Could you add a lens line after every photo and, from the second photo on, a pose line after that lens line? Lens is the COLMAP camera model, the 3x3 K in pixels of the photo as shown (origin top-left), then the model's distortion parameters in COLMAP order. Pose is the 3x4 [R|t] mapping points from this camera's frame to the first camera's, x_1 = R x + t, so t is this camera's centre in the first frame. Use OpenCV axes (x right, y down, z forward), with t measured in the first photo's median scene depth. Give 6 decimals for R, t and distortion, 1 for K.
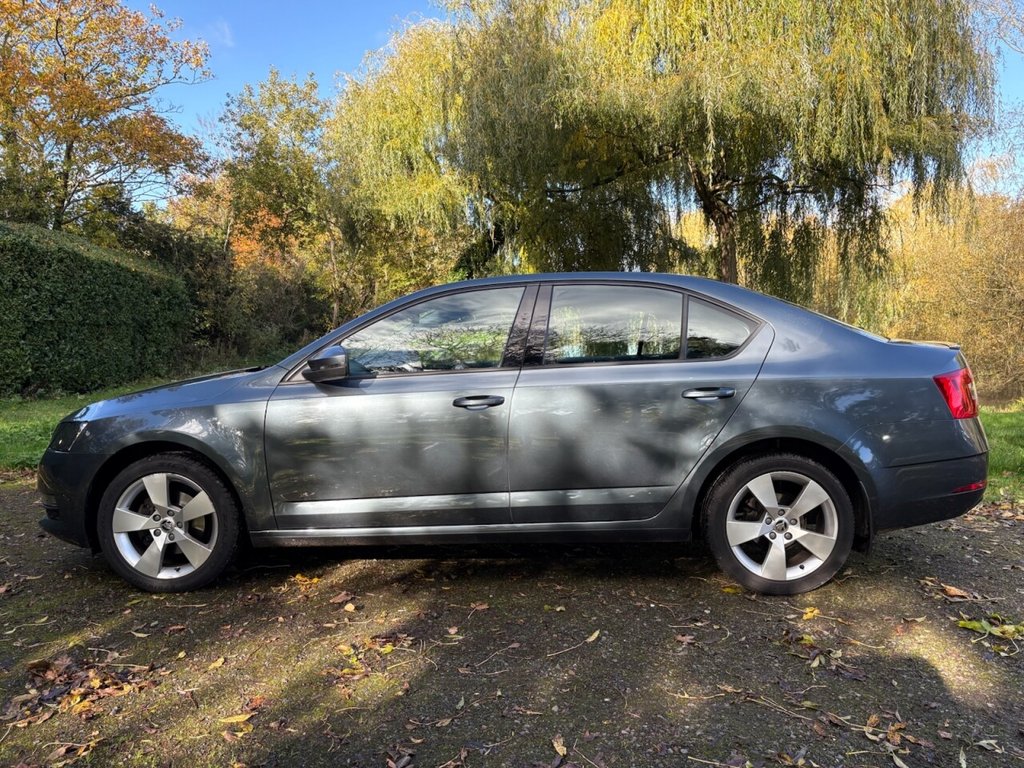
lens RADIAL K [[777.9, 0, 508.6], [0, 777.9, 385.2], [0, 0, 1]] dist [0.036524, -0.038782]
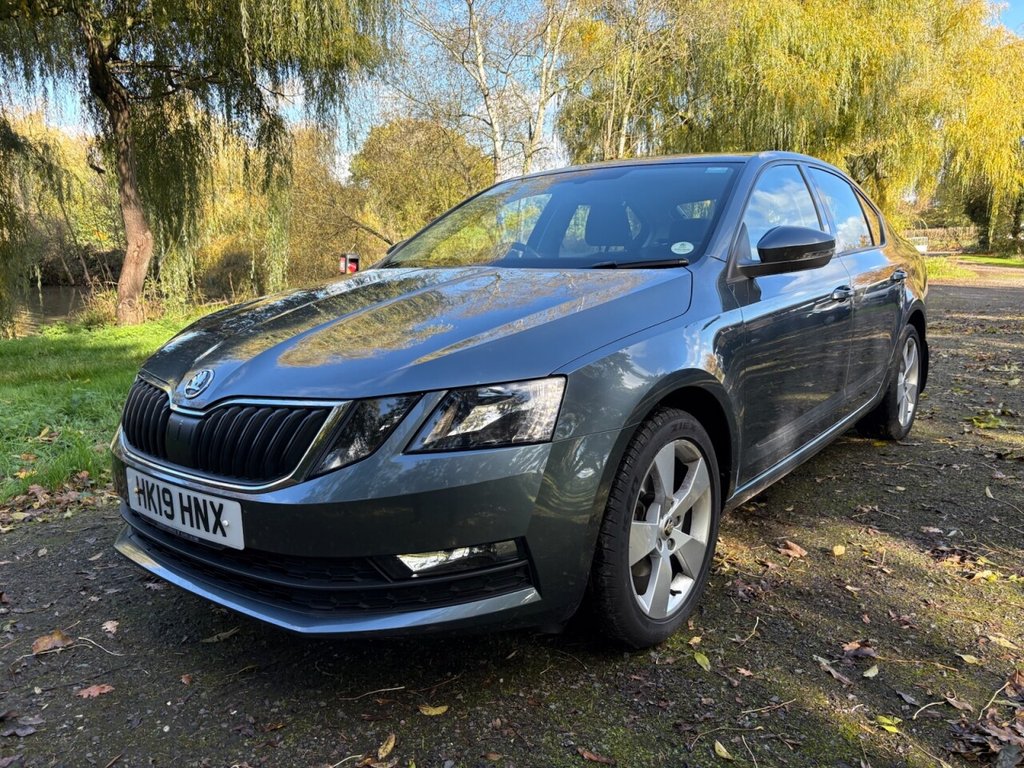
lens RADIAL K [[777.9, 0, 516.0], [0, 777.9, 391.1], [0, 0, 1]] dist [0.036524, -0.038782]
pose [[0.578893, -0.145346, 0.802345, -0.967997], [0.055729, 0.988737, 0.138902, -0.012866], [-0.813497, -0.035695, 0.580473, 0.753263]]
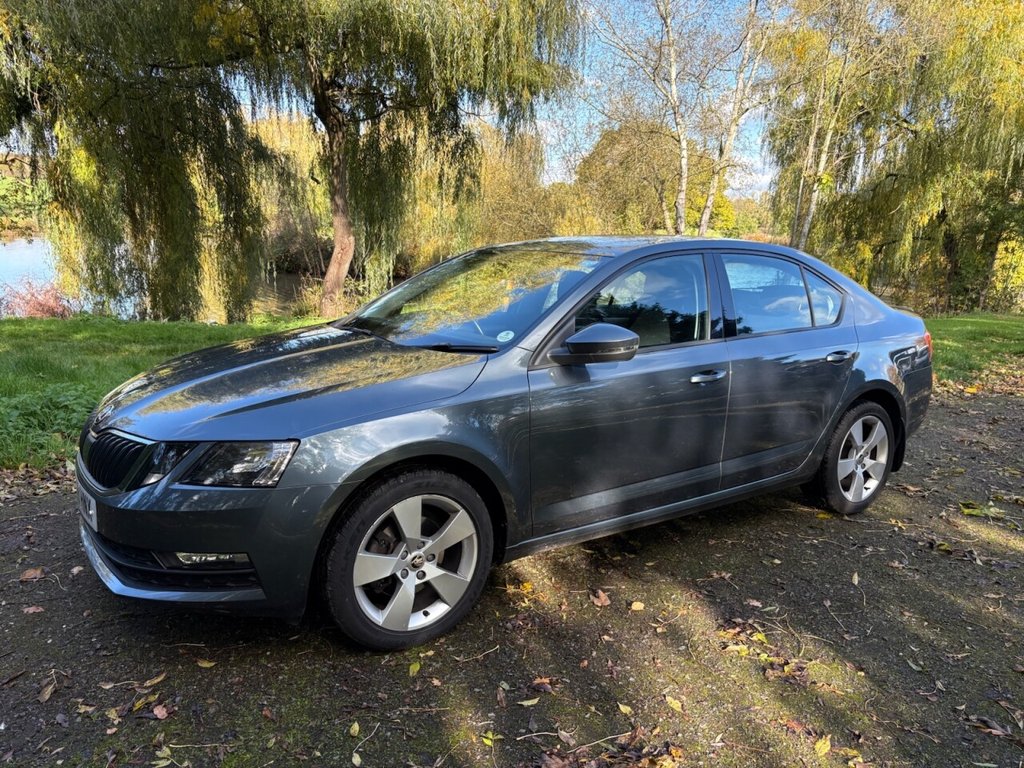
lens RADIAL K [[777.9, 0, 515.3], [0, 777.9, 390.7], [0, 0, 1]] dist [0.036524, -0.038782]
pose [[0.787083, -0.077470, 0.611963, -0.815343], [-0.004959, 0.991256, 0.131863, -0.087599], [-0.616827, -0.106822, 0.779816, 0.364439]]
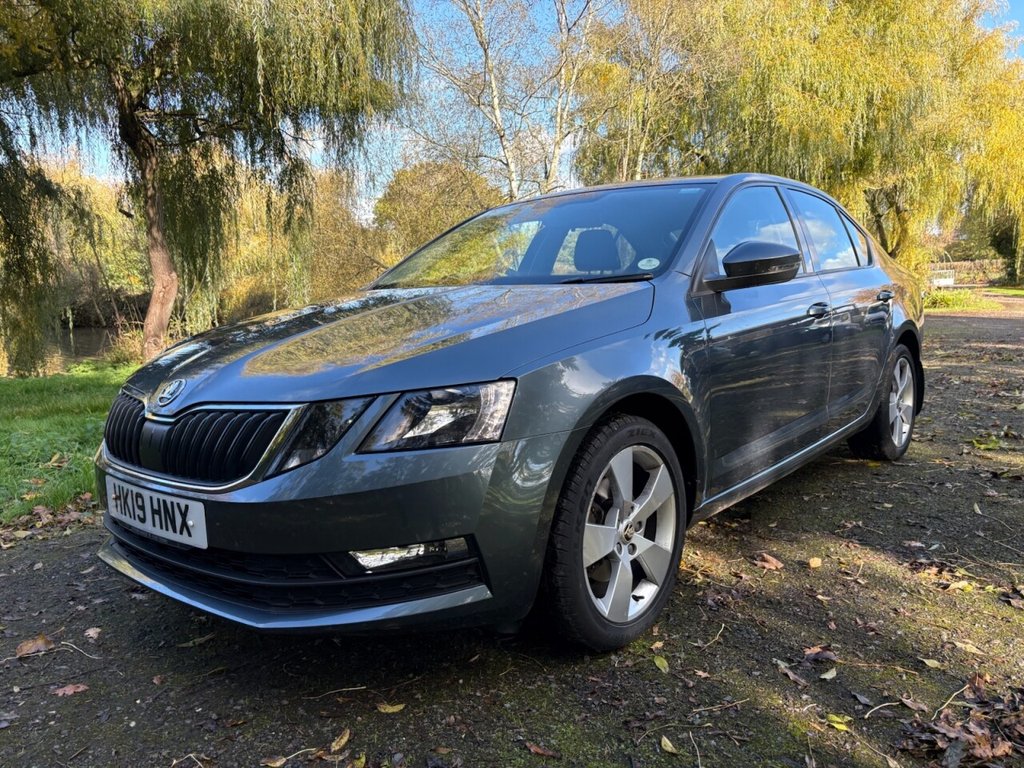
lens RADIAL K [[777.9, 0, 513.5], [0, 777.9, 393.3], [0, 0, 1]] dist [0.036524, -0.038782]
pose [[0.605582, -0.113048, 0.787713, -0.957340], [0.067315, 0.993587, 0.090844, 0.010940], [-0.792931, -0.001989, 0.609308, 0.702610]]
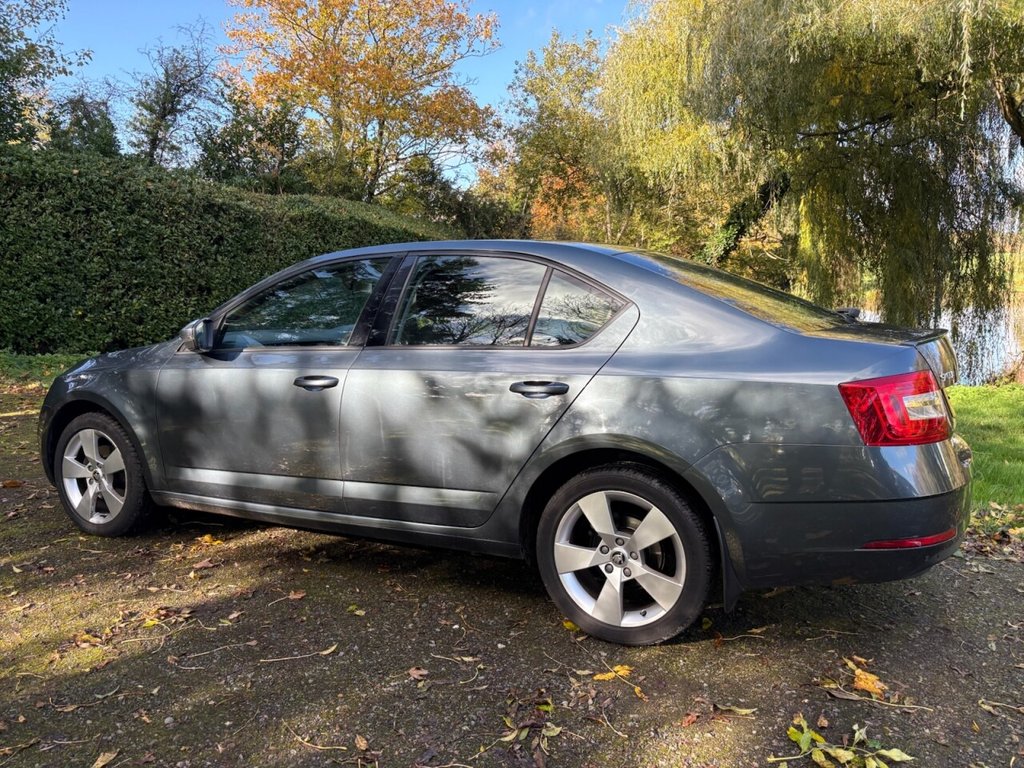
lens RADIAL K [[777.9, 0, 510.3], [0, 777.9, 383.9], [0, 0, 1]] dist [0.036524, -0.038782]
pose [[0.913806, 0.058718, -0.401885, 0.533995], [-0.038311, 0.997544, 0.058638, -0.038781], [0.404341, -0.038188, 0.913811, 0.223131]]
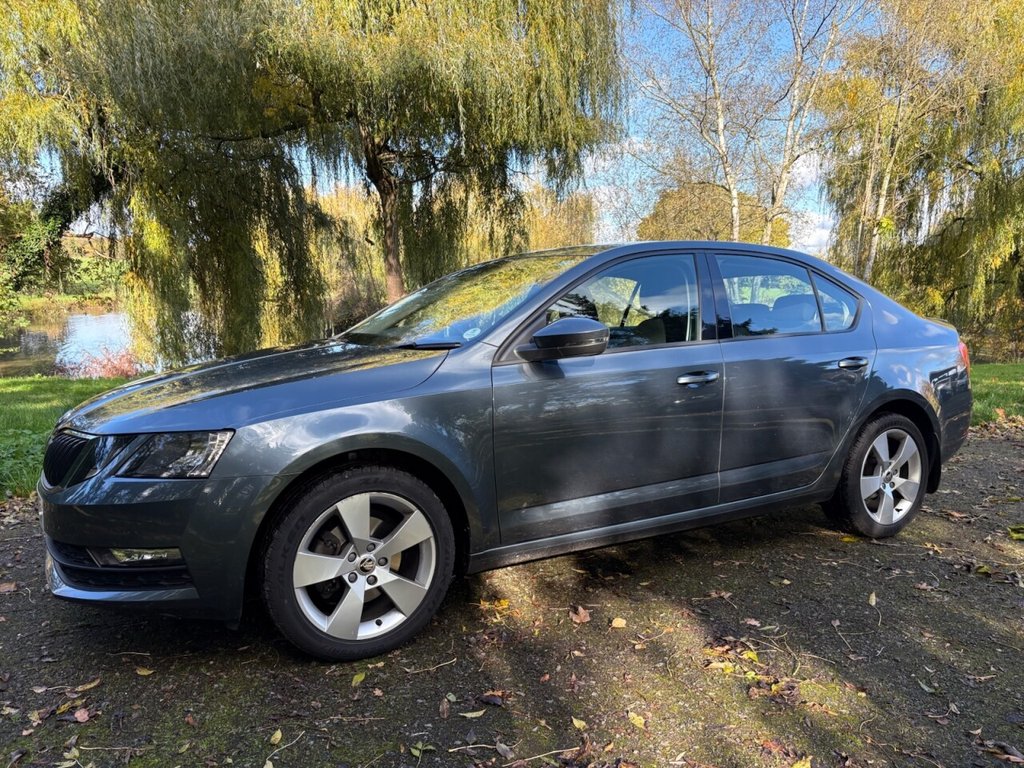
lens RADIAL K [[777.9, 0, 513.6], [0, 777.9, 391.2], [0, 0, 1]] dist [0.036524, -0.038782]
pose [[0.837838, -0.043473, 0.544185, -0.707630], [0.018920, 0.998538, 0.050640, -0.013935], [-0.545590, -0.032132, 0.837436, 0.331484]]
